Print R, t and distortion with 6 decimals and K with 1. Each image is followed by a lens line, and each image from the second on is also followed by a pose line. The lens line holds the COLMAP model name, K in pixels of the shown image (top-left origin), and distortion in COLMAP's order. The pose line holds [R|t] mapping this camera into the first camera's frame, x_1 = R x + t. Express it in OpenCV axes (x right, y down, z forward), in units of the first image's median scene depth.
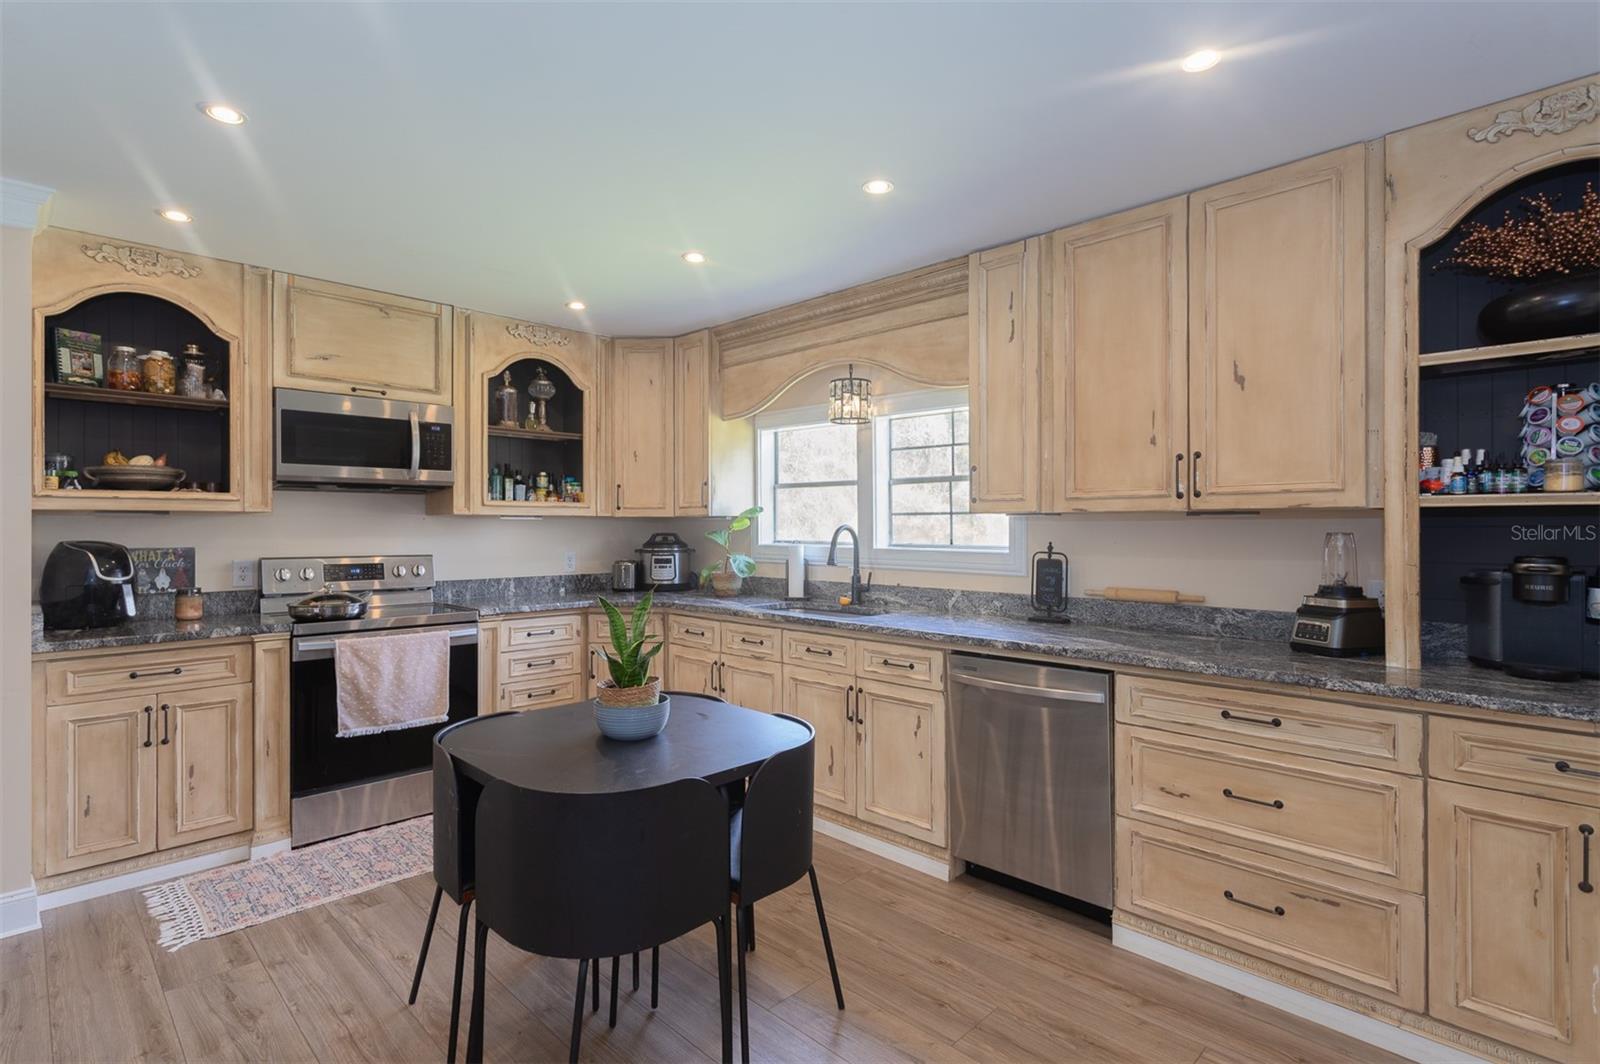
lens RADIAL K [[774.1, 0, 794.9], [0, 774.1, 522.2], [0, 0, 1]] dist [-0.000560, 0.000099]
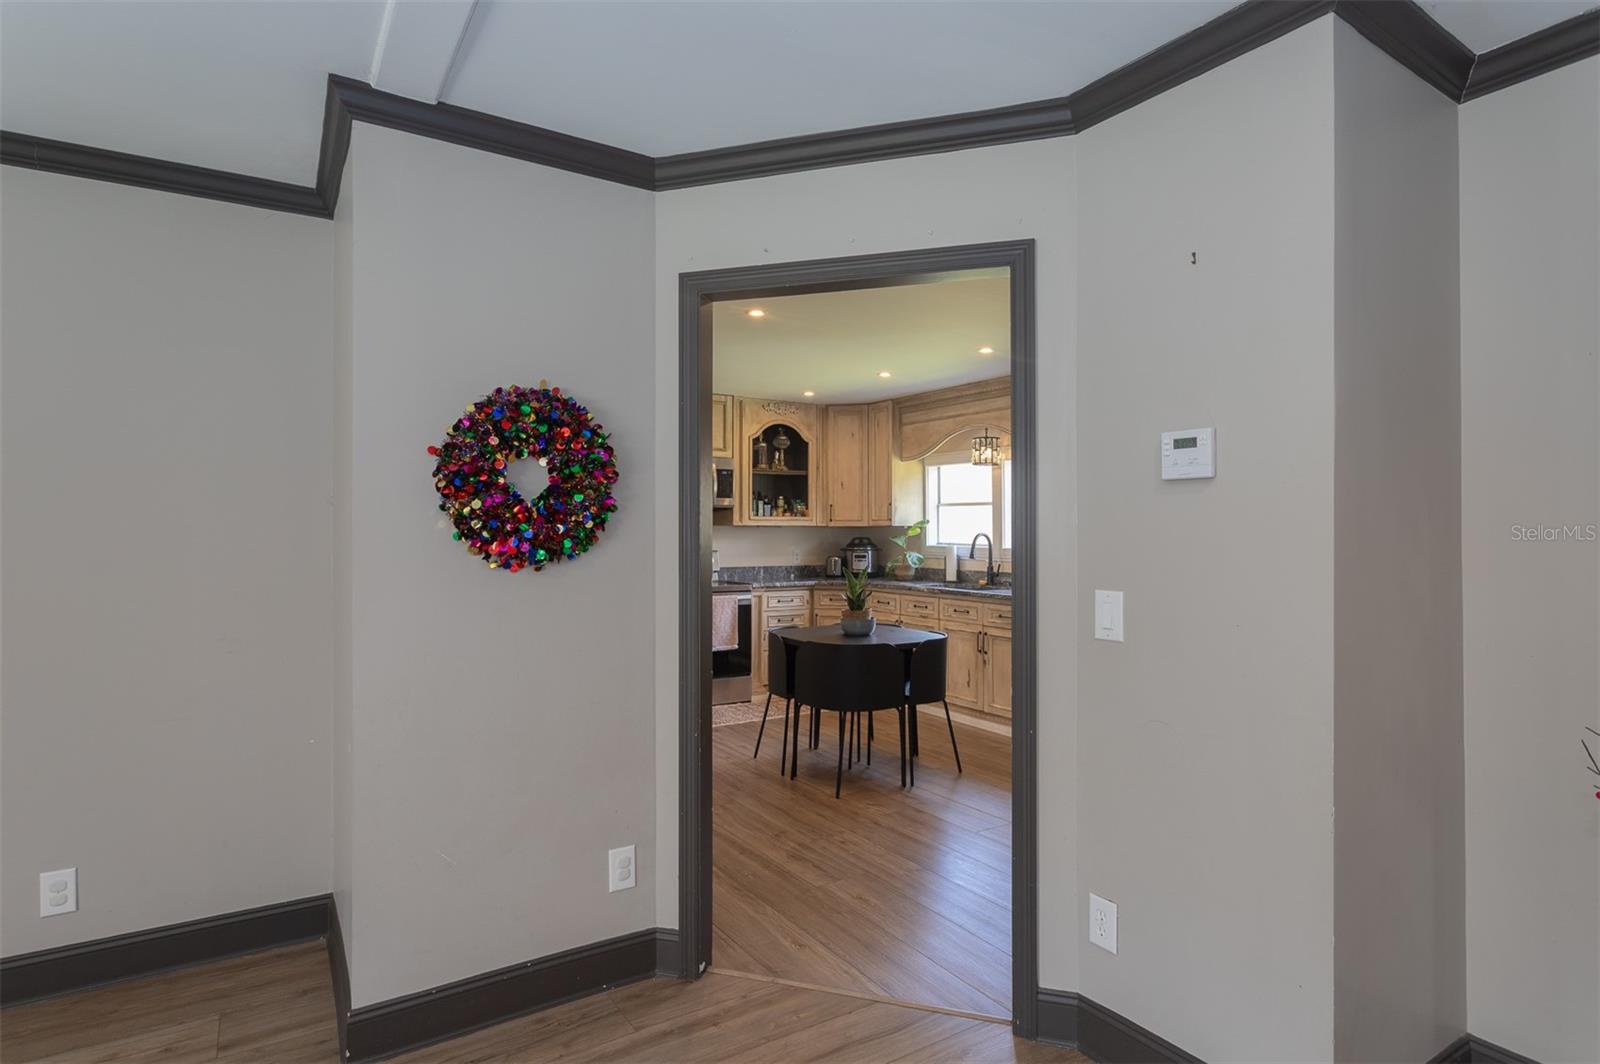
lens RADIAL K [[819.8, 0, 786.4], [0, 819.8, 520.1], [0, 0, 1]] dist [-0.005568, -0.000503]
pose [[0.973057, -0.000891, -0.230563, 0.056806], [-0.000524, 0.999981, -0.006077, -0.010306], [0.230564, 0.006034, 0.973038, -0.607530]]
